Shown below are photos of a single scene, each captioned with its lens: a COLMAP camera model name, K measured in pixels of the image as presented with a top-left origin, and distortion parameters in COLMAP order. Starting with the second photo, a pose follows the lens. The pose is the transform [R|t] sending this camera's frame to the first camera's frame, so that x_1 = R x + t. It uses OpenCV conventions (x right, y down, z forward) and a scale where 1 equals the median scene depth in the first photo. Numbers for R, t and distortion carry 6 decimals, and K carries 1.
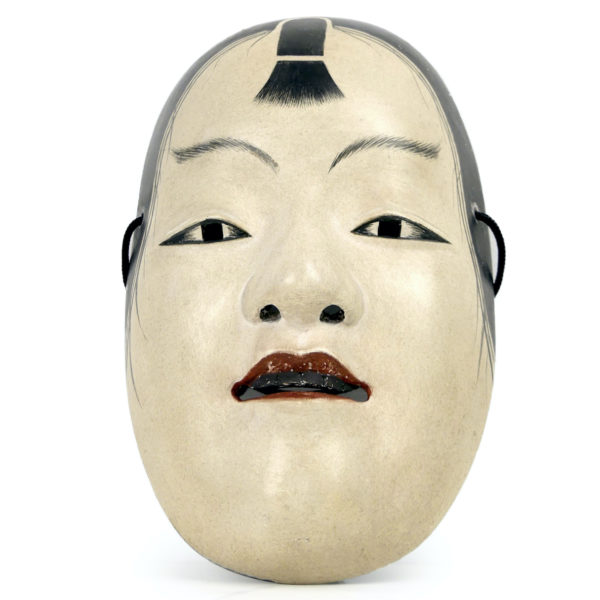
lens RADIAL K [[1350.6, 0, 300.0], [0, 1350.6, 300.0], [0, 0, 1]] dist [-0.002902, 0.104253]
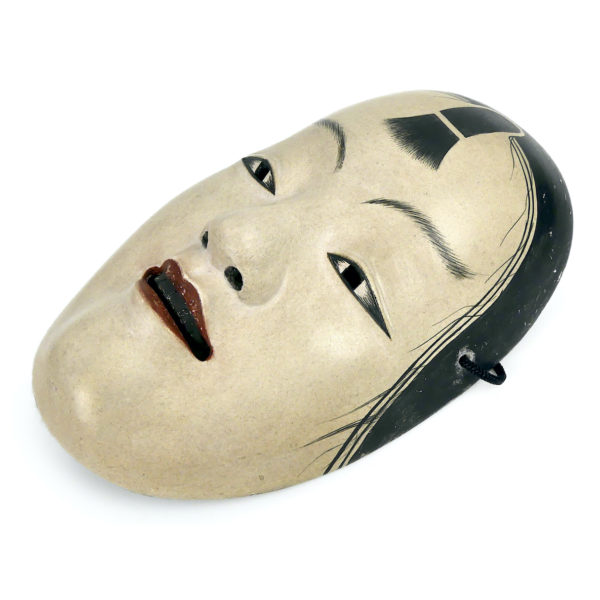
lens RADIAL K [[992.8, 0, 292.5], [0, 992.8, 280.3], [0, 0, 1]] dist [-0.028067, -0.019442]
pose [[0.549559, 0.691339, -0.469078, 0.397172], [-0.726591, 0.672636, 0.140093, -0.124187], [0.412371, 0.263839, 0.871974, 0.330887]]
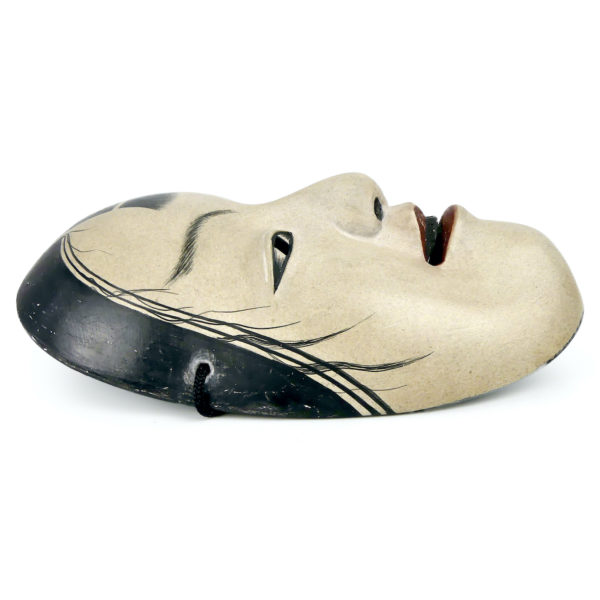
lens RADIAL K [[903.7, 0, 284.6], [0, 903.7, 299.8], [0, 0, 1]] dist [-0.006173, -0.006376]
pose [[0.052546, -0.254822, 0.965559, -0.763116], [0.904836, 0.421233, 0.061927, -0.075158], [-0.422506, 0.870418, 0.252707, 0.872046]]
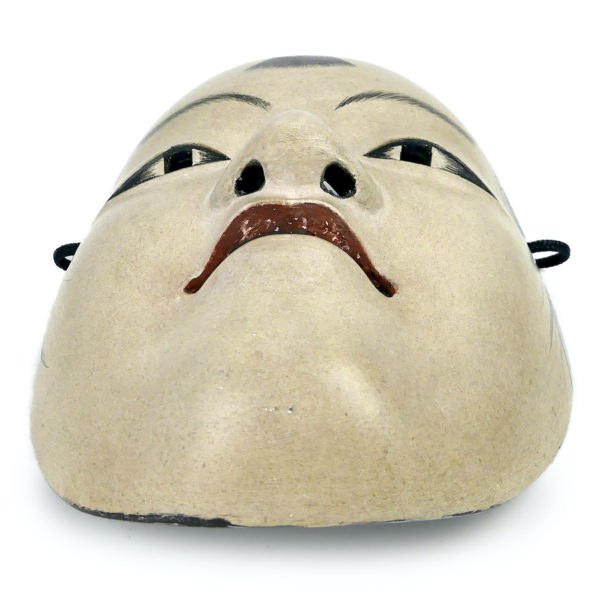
lens RADIAL K [[1260.0, 0, 300.0], [0, 1260.0, 300.0], [0, 0, 1]] dist [-0.014948, -0.048346]
pose [[0.999399, 0.032865, -0.011063, 0.012768], [-0.032786, 0.791589, -0.610174, 0.439511], [-0.011296, 0.610169, 0.792190, 0.501829]]
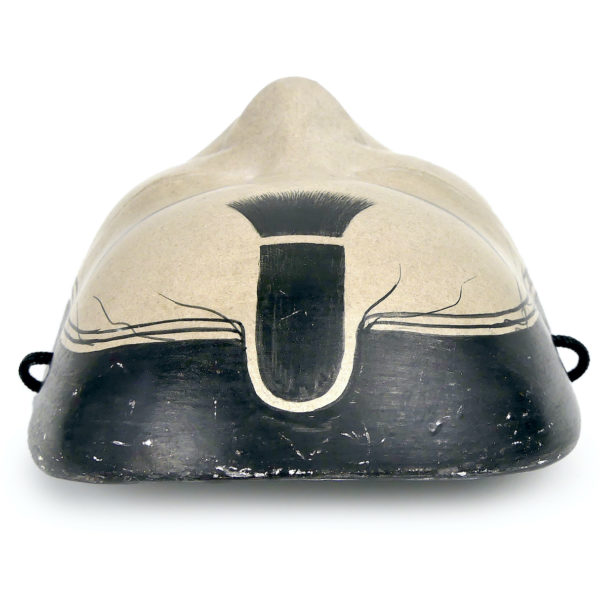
lens RADIAL K [[1132.0, 0, 300.0], [0, 1132.0, 300.0], [0, 0, 1]] dist [0.010036, 0.025651]
pose [[-0.997107, 0.074840, 0.013254, -0.003870], [0.015278, 0.026549, 0.999531, -0.689541], [0.074453, 0.996842, -0.027615, 1.096507]]
